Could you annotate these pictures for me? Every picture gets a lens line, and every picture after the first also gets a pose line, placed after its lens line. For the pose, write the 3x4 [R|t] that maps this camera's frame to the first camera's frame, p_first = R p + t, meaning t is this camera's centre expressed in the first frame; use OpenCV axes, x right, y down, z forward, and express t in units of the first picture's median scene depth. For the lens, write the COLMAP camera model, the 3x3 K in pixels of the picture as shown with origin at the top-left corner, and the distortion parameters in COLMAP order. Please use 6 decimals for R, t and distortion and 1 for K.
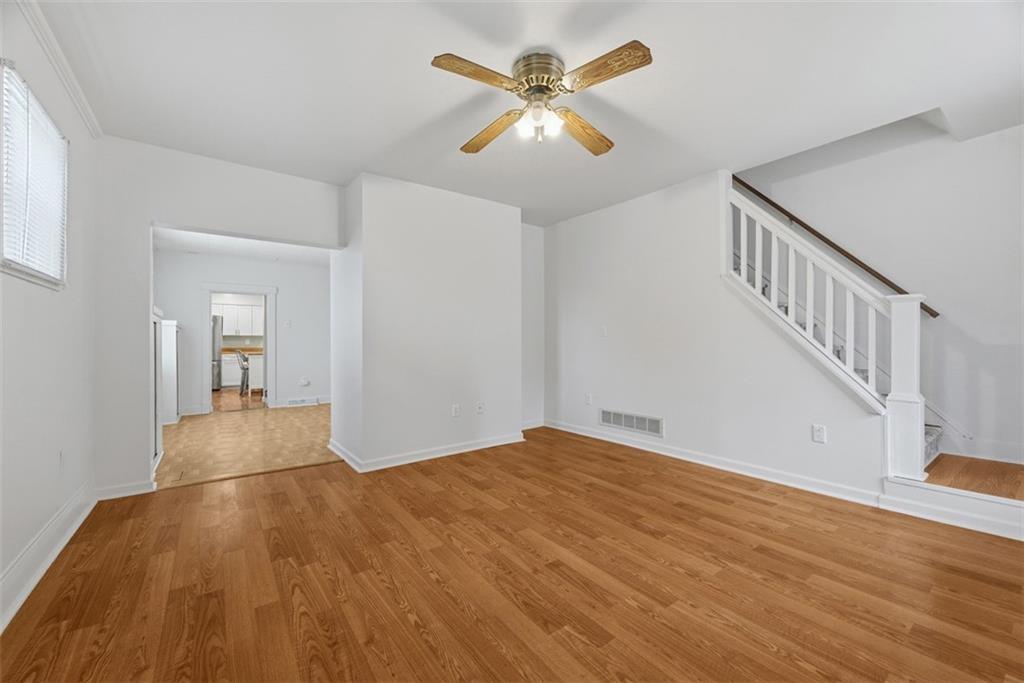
lens RADIAL K [[406.0, 0, 512.7], [0, 406.0, 339.1], [0, 0, 1]] dist [0.003844, -0.000573]
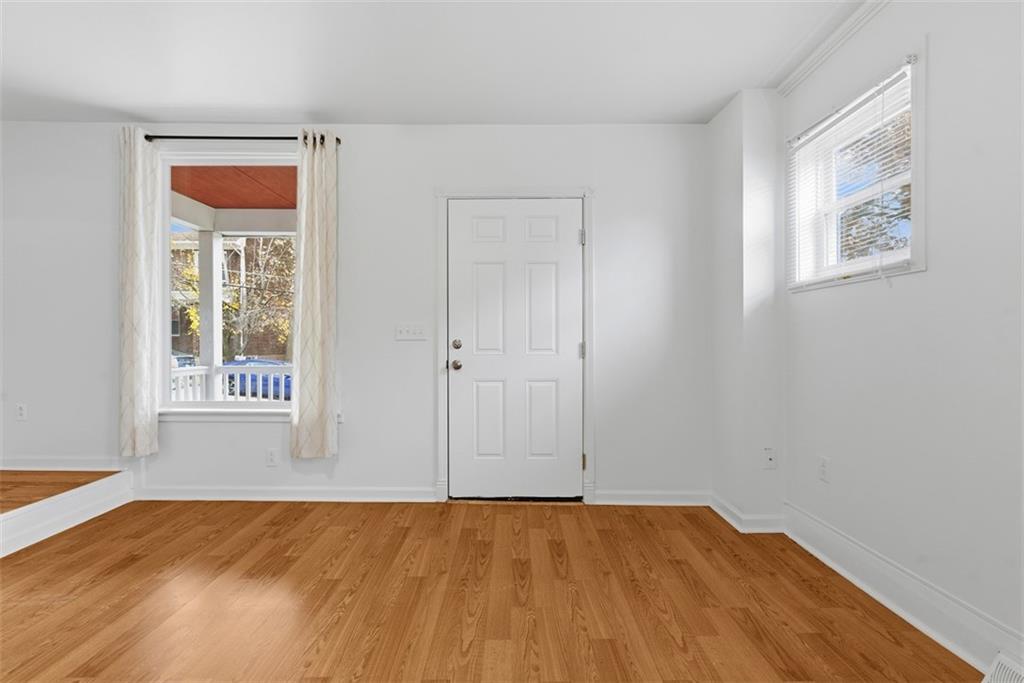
lens RADIAL K [[463.2, 0, 508.3], [0, 463.2, 343.9], [0, 0, 1]] dist [0.002879, 0.000138]
pose [[-0.800650, 0.006072, 0.599102, -0.280971], [0.001391, 0.999965, -0.008275, 0.009010], [-0.599131, -0.005792, -0.800630, 0.951408]]
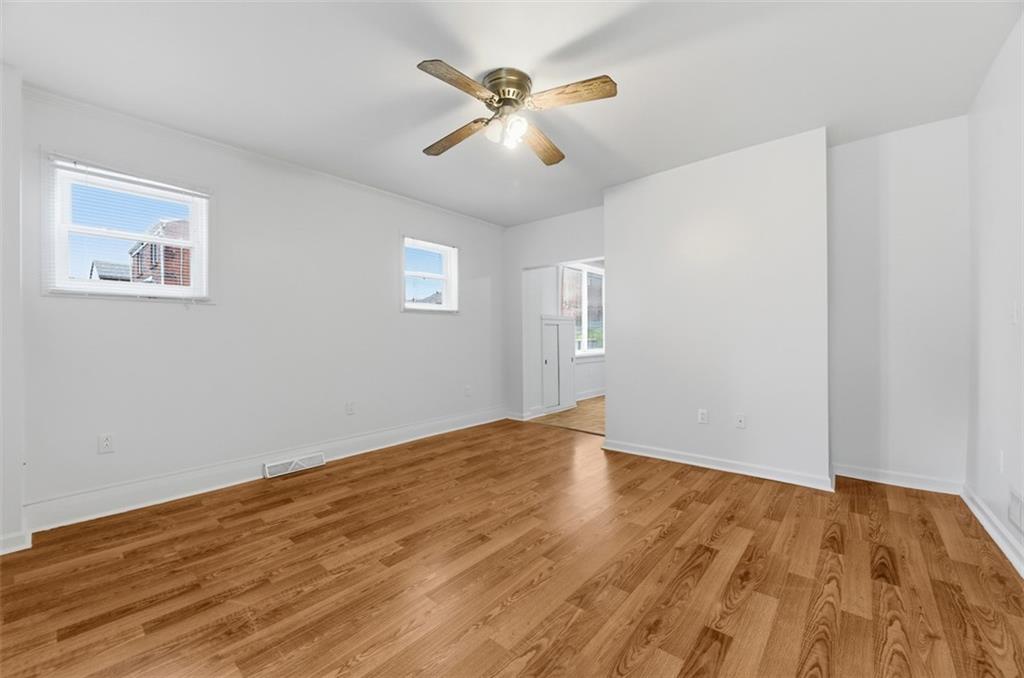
lens RADIAL K [[405.4, 0, 511.6], [0, 405.4, 338.1], [0, 0, 1]] dist [0.007028, -0.000153]
pose [[0.219320, 0.007505, -0.975624, 0.904342], [0.013941, 0.999844, 0.010825, -0.007778], [0.975553, -0.015975, 0.219181, 0.623967]]
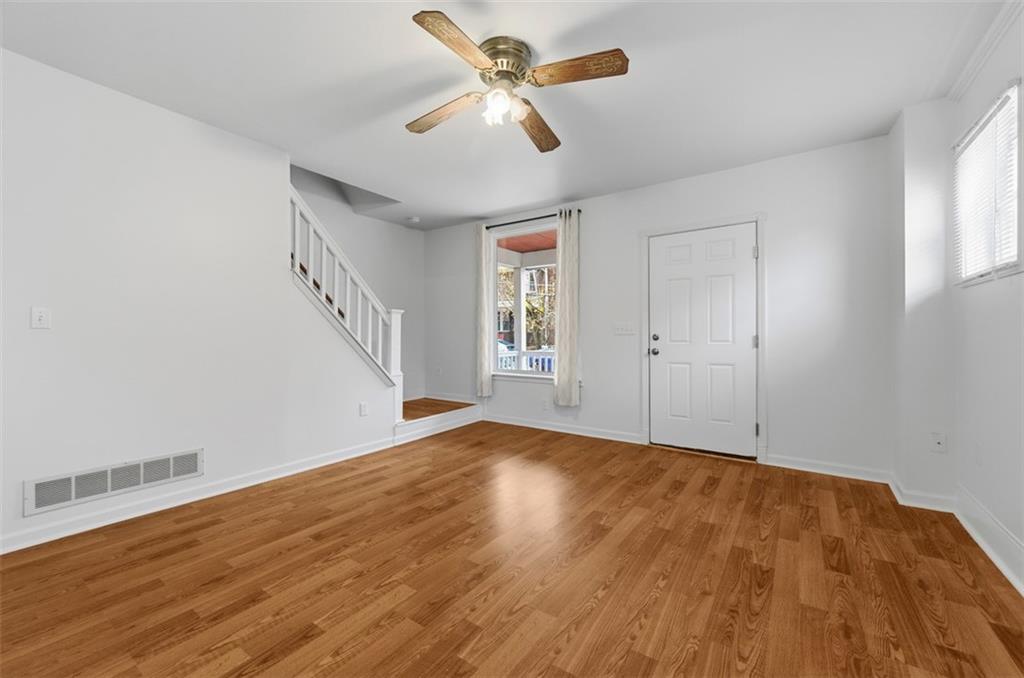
lens RADIAL K [[405.4, 0, 518.2], [0, 405.4, 337.5], [0, 0, 1]] dist [0.007028, -0.000153]
pose [[-0.324722, 0.005221, 0.945795, -0.708584], [0.000033, 0.999985, -0.005509, 0.009258], [-0.945809, -0.001758, -0.324718, 1.043182]]
